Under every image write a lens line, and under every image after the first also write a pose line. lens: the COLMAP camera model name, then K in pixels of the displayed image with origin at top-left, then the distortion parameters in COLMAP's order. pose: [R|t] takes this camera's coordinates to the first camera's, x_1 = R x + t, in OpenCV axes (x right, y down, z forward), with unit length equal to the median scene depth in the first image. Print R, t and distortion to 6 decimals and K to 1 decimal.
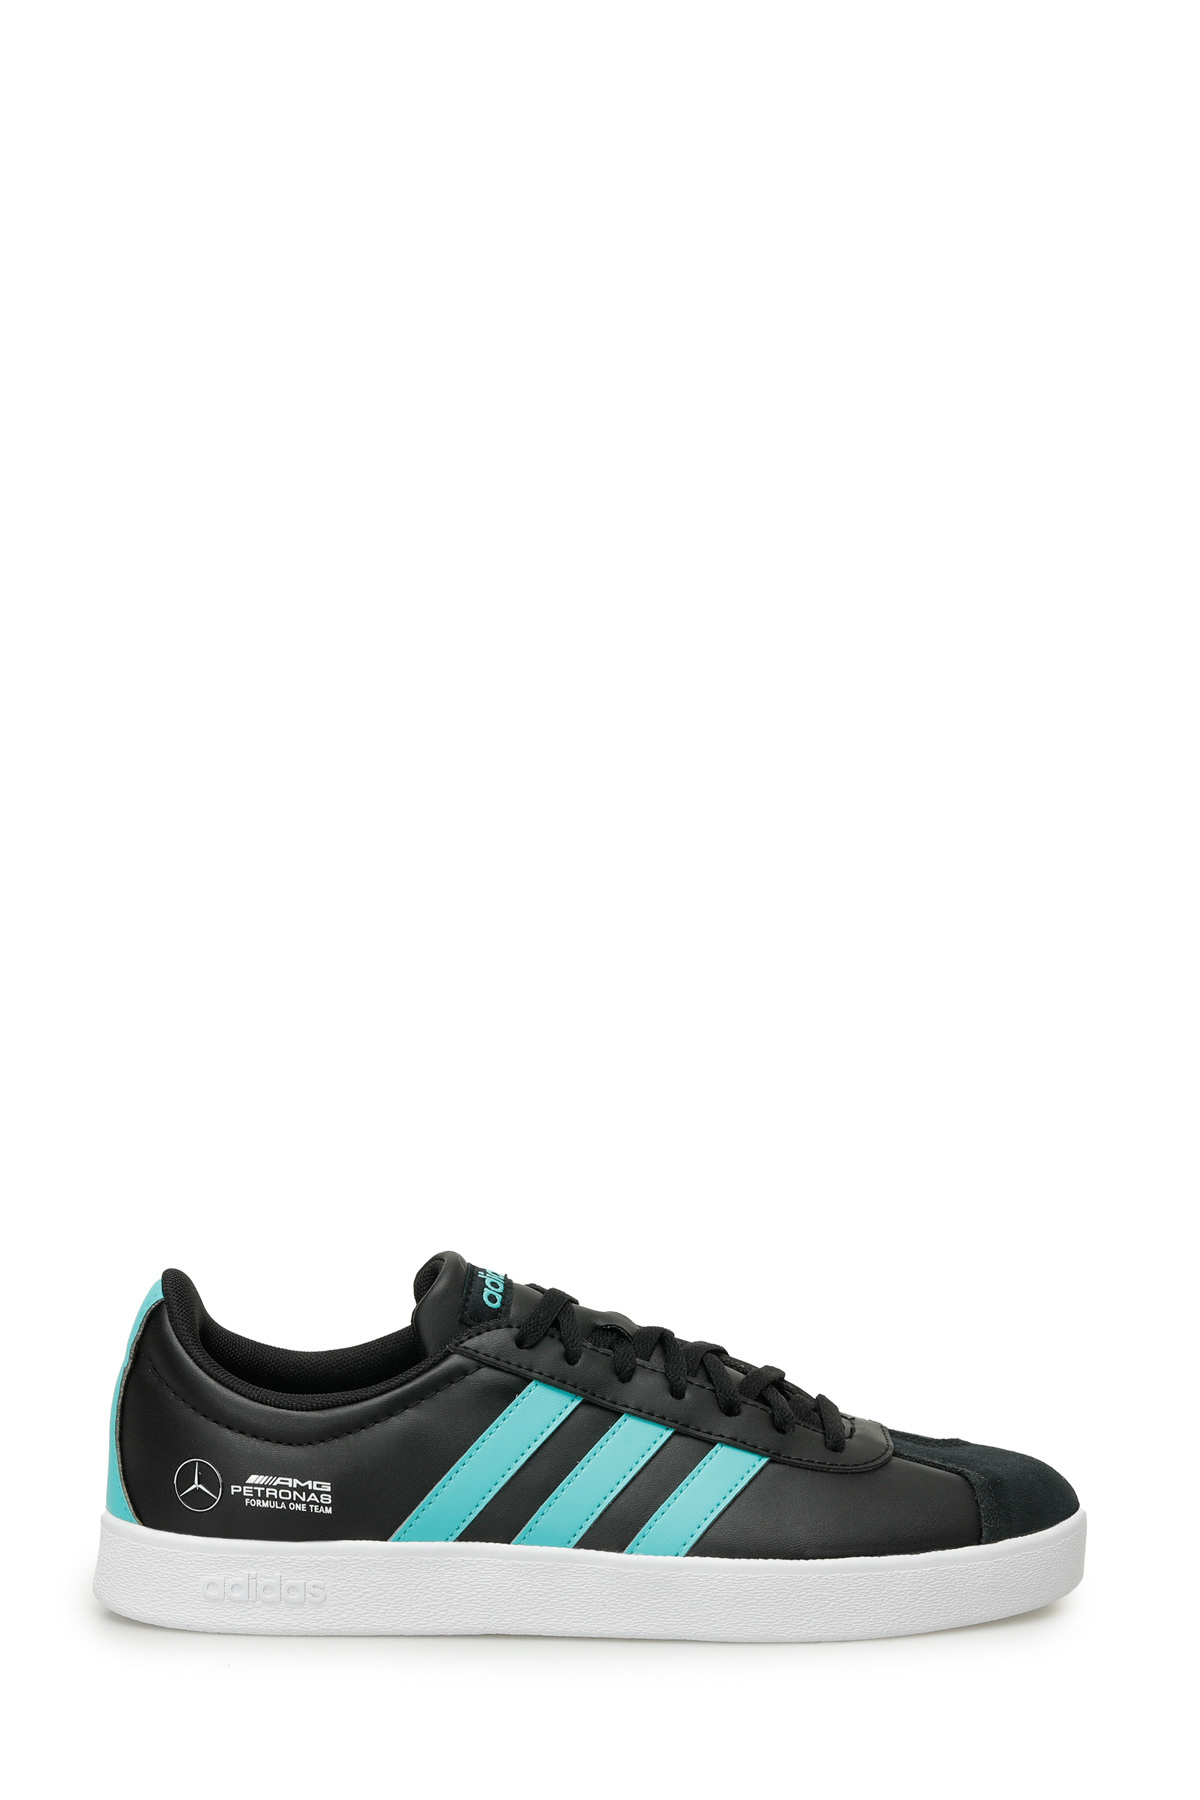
lens RADIAL K [[6796.5, 0, 601.2], [0, 6796.5, 900.1], [0, 0, 1]] dist [0.124803, 0.000000]
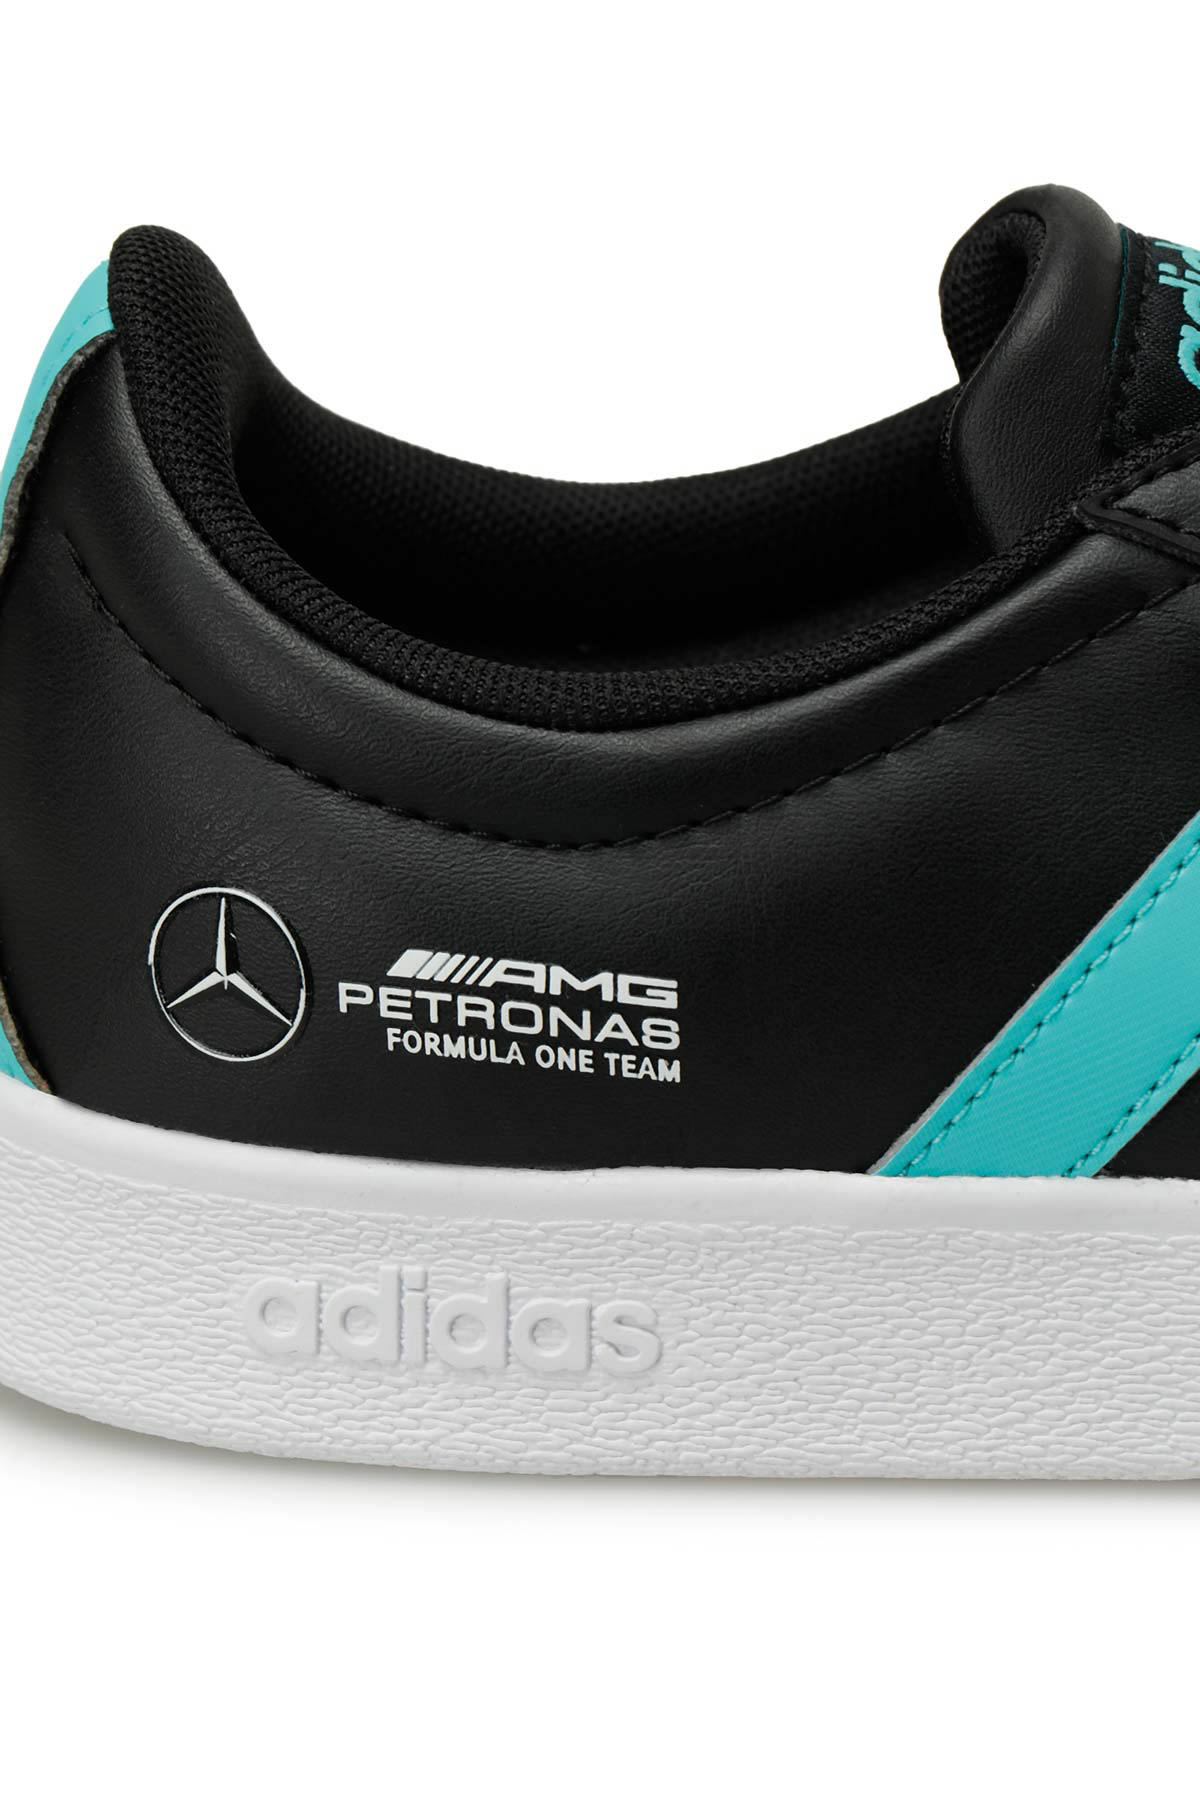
lens RADIAL K [[6796.5, 0, 600.3], [0, 6796.5, 902.1], [0, 0, 1]] dist [0.124803, 0.000000]
pose [[0.999642, 0.008283, -0.025444, -0.035611], [-0.003404, 0.982522, 0.186113, 0.027886], [0.026541, -0.185960, 0.982199, 0.712460]]
